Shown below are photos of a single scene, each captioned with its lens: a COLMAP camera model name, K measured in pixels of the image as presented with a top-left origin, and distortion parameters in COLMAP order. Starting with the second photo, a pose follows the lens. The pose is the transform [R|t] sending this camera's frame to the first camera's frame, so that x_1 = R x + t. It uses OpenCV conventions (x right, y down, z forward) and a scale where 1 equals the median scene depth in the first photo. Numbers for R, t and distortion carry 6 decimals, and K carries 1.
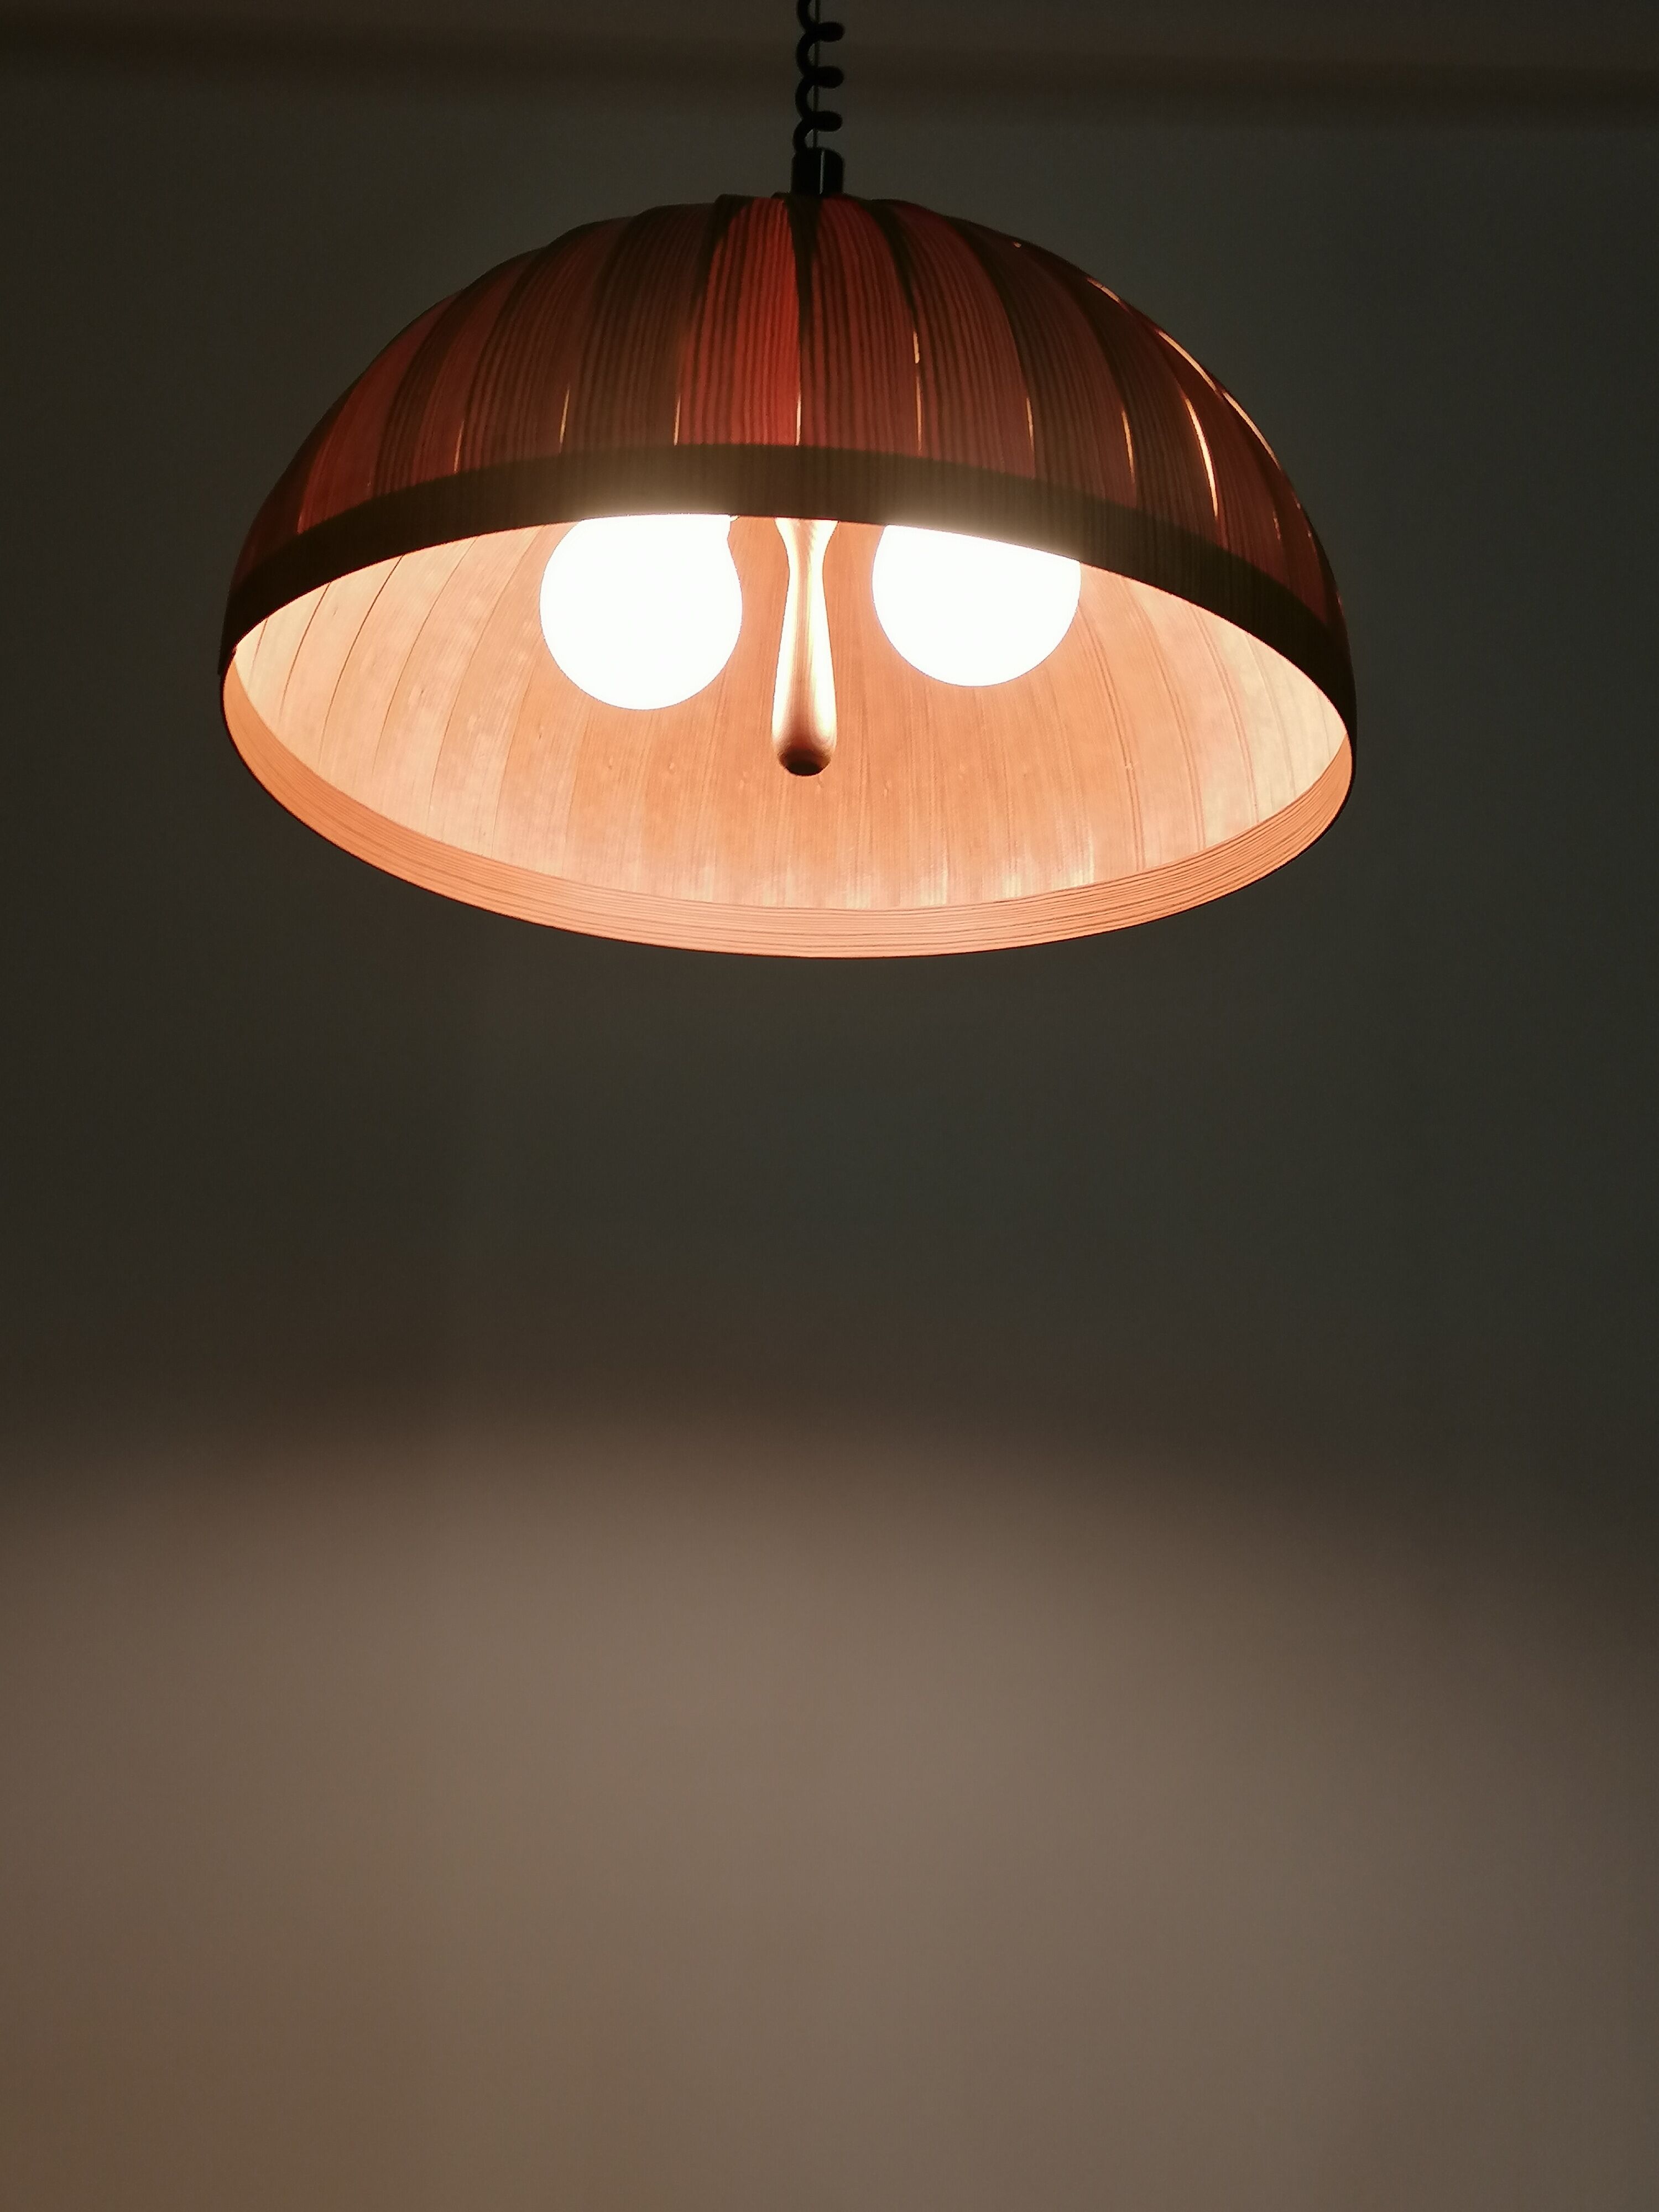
lens RADIAL K [[2506.4, 0, 829.5], [0, 2506.4, 1106.0], [0, 0, 1]] dist [0.114380, 0.010245]
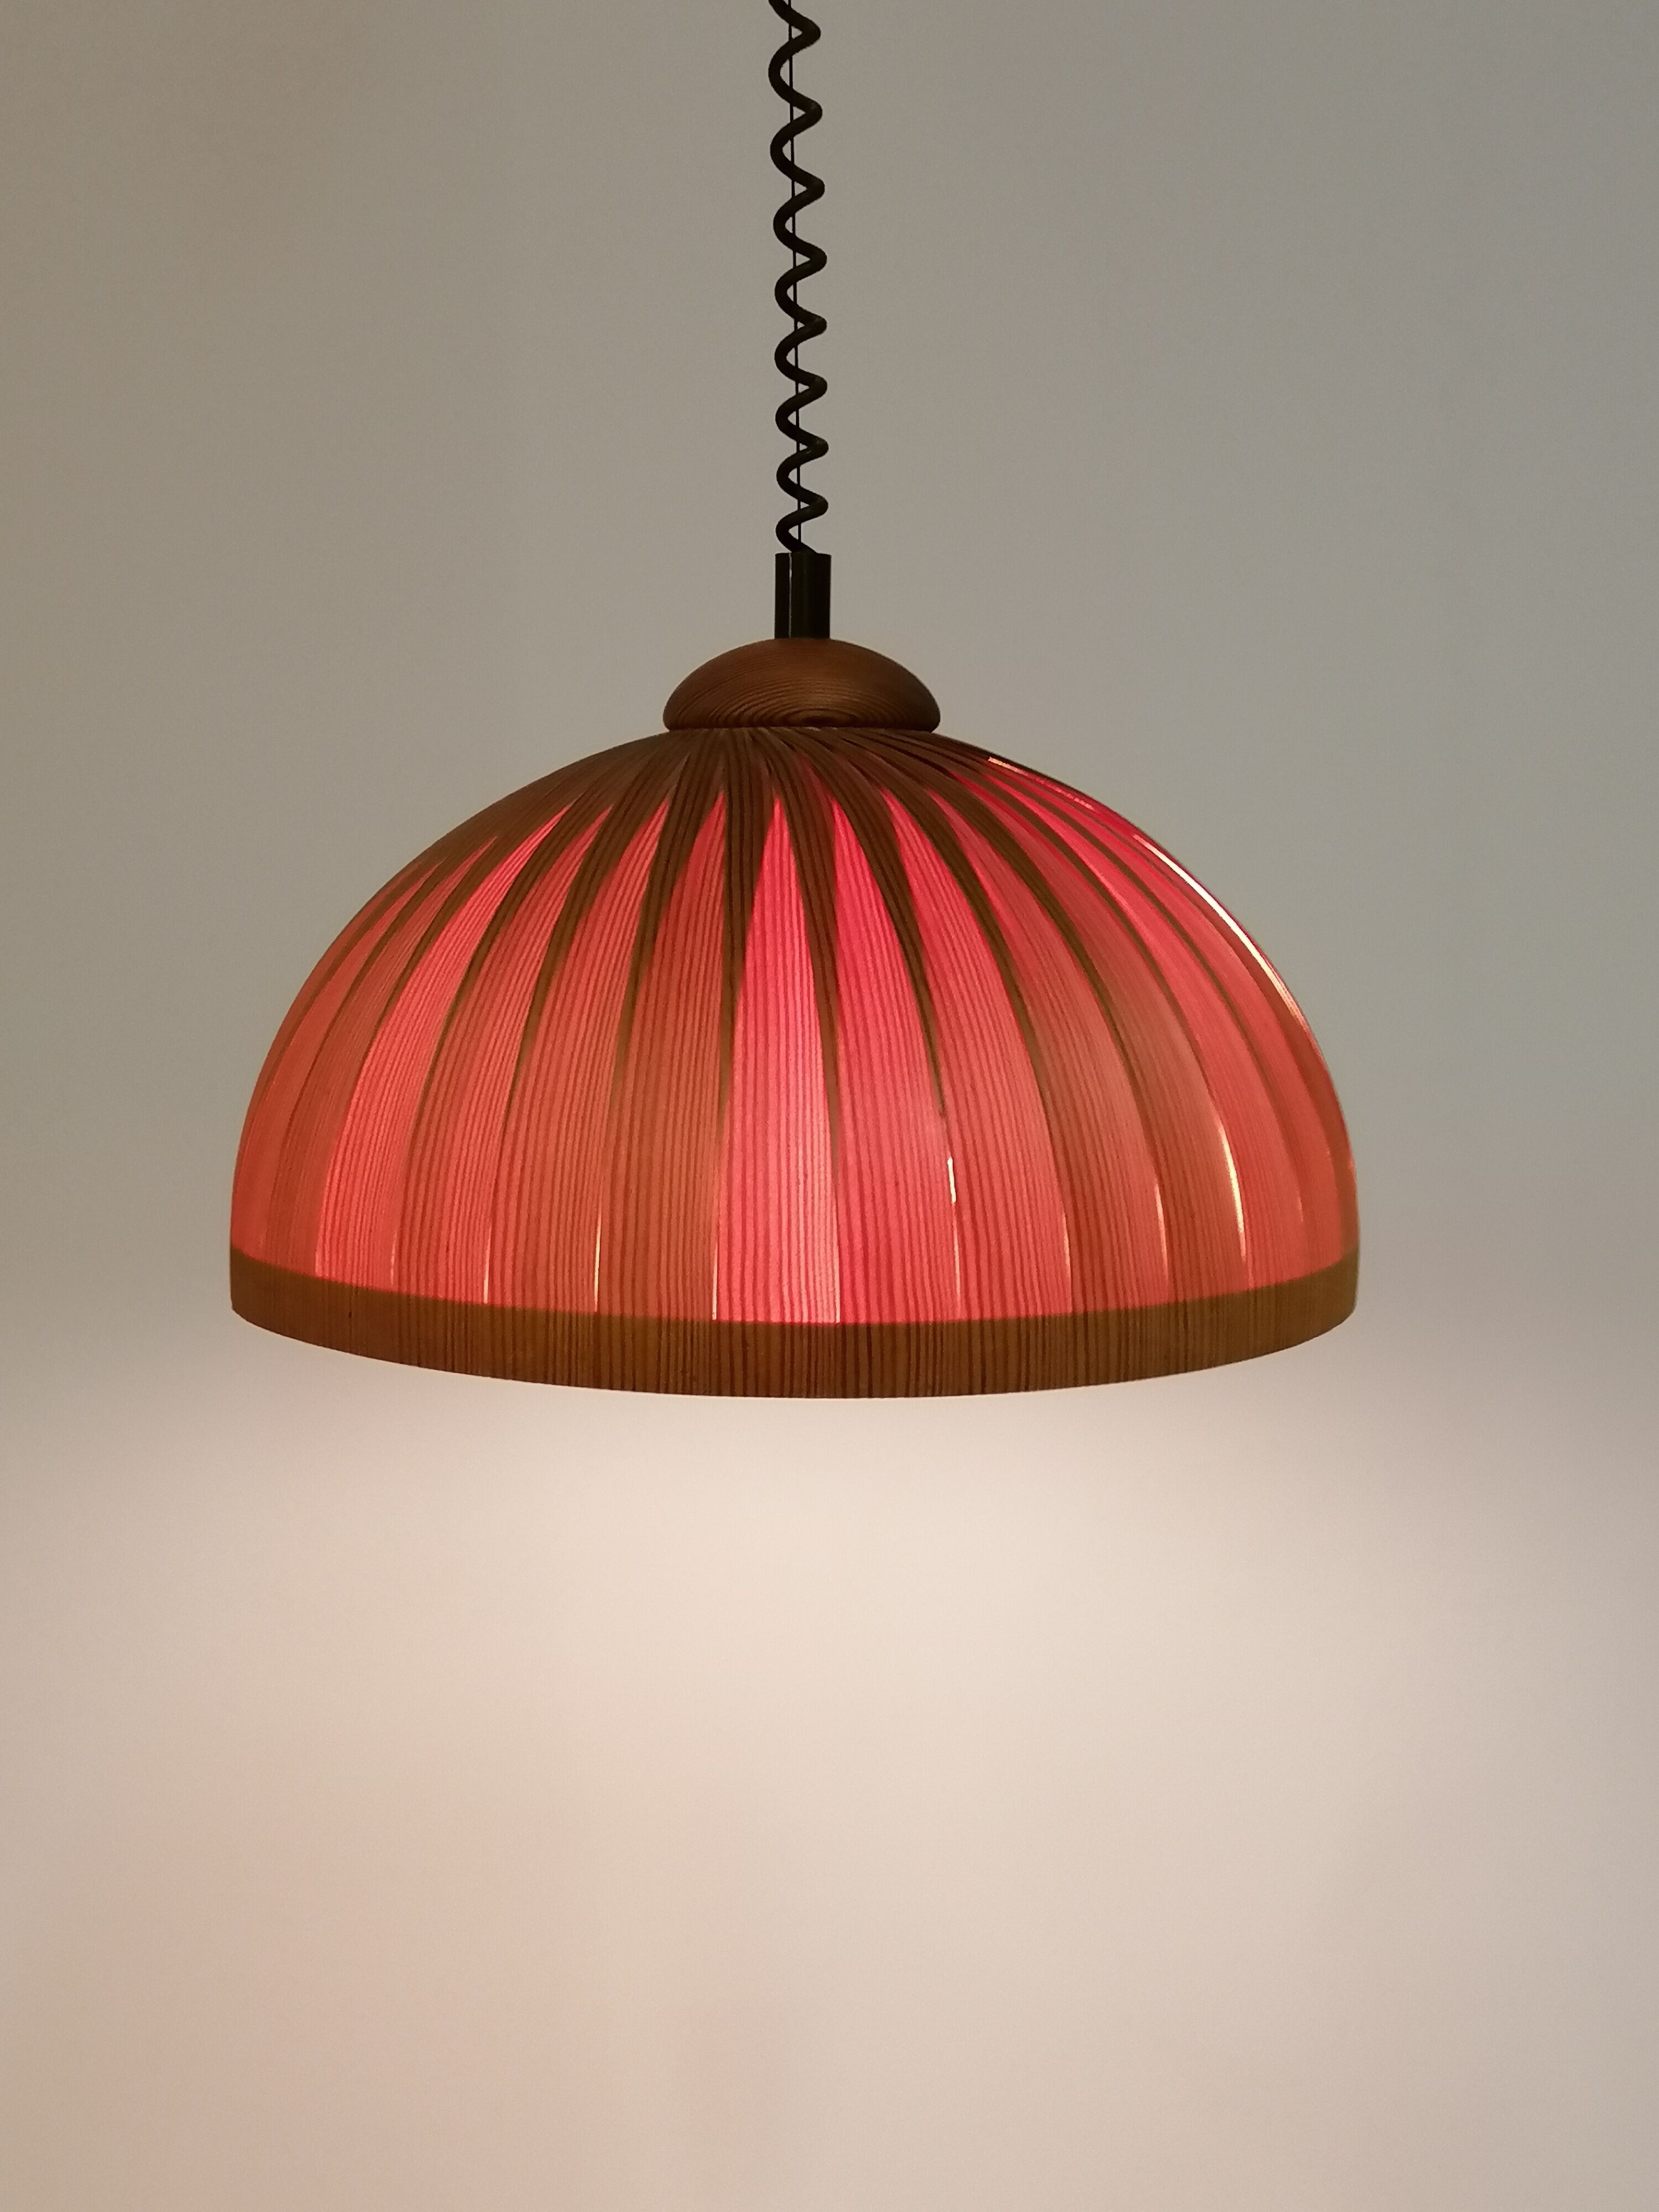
lens RADIAL K [[2506.4, 0, 829.5], [0, 2506.4, 1106.0], [0, 0, 1]] dist [0.114380, 0.010245]
pose [[0.998277, -0.035998, 0.046336, -0.056250], [0.015358, 0.922467, 0.385771, -0.692594], [-0.056631, -0.384395, 0.921430, 0.117794]]
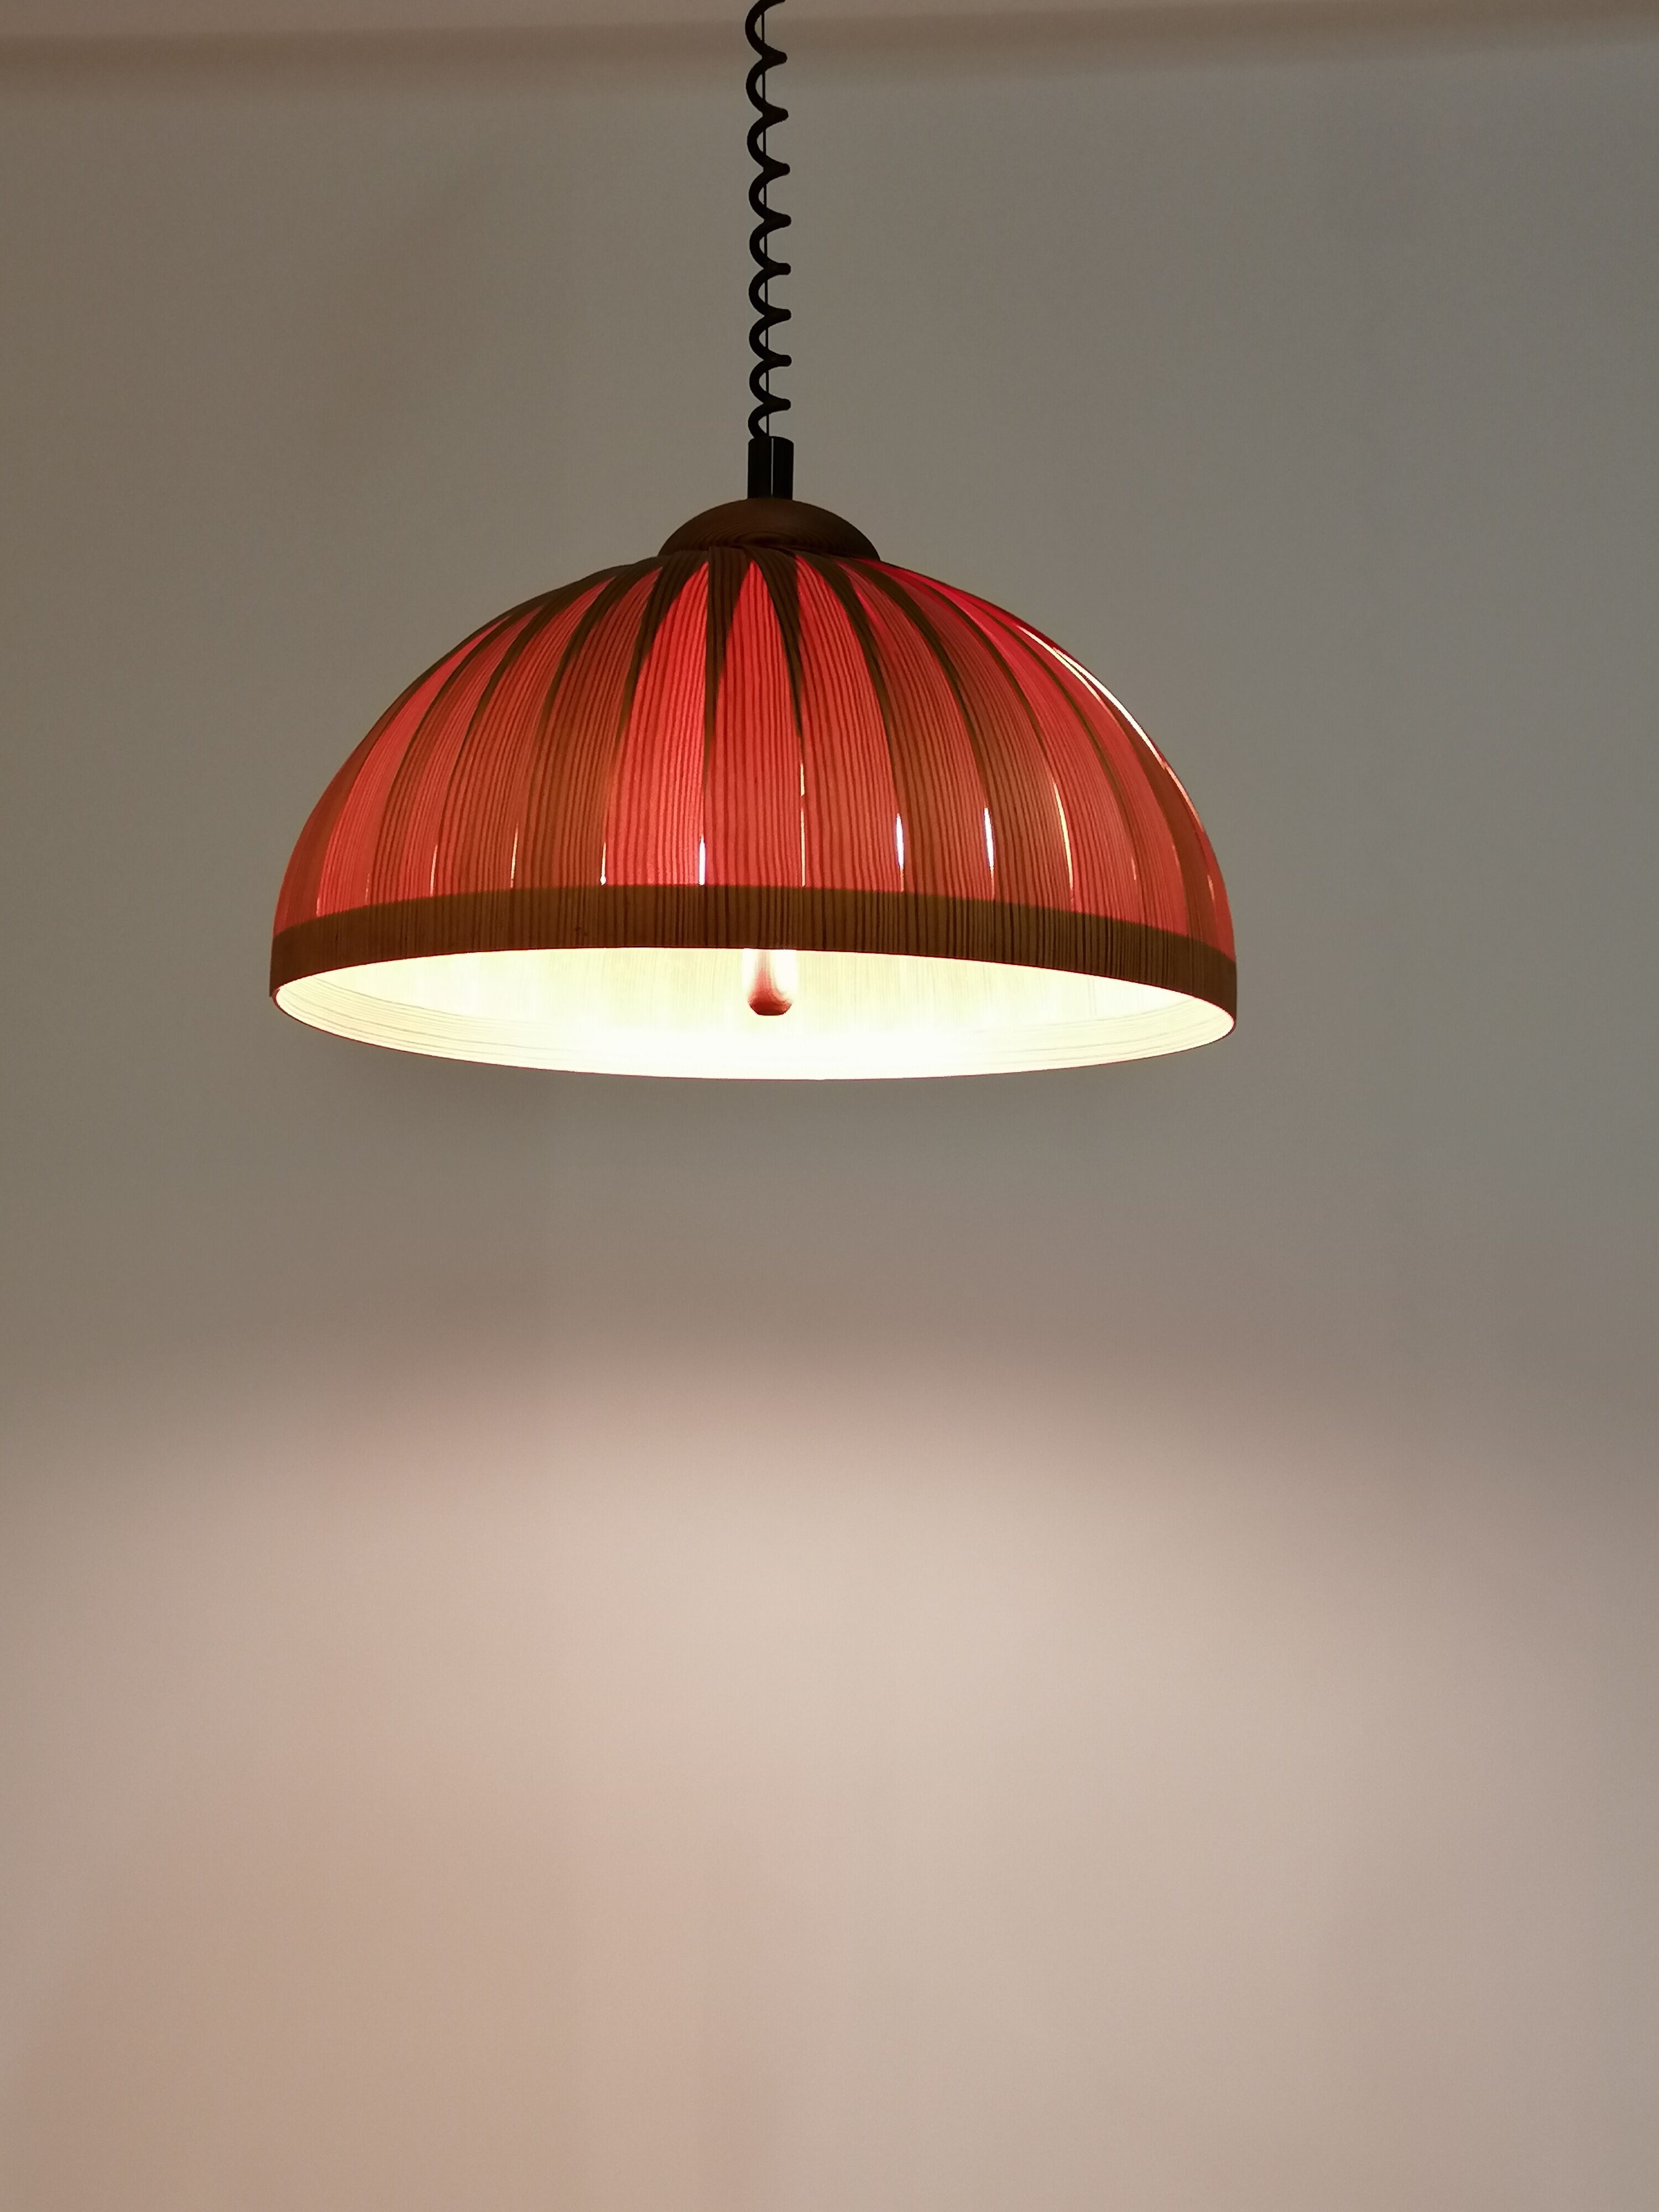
lens RADIAL K [[2506.4, 0, 829.5], [0, 2506.4, 1106.0], [0, 0, 1]] dist [0.114380, 0.010245]
pose [[0.994953, -0.034137, -0.094362, 0.151729], [0.048837, 0.986205, 0.158162, -0.330193], [0.087661, -0.161972, 0.982894, -0.184948]]
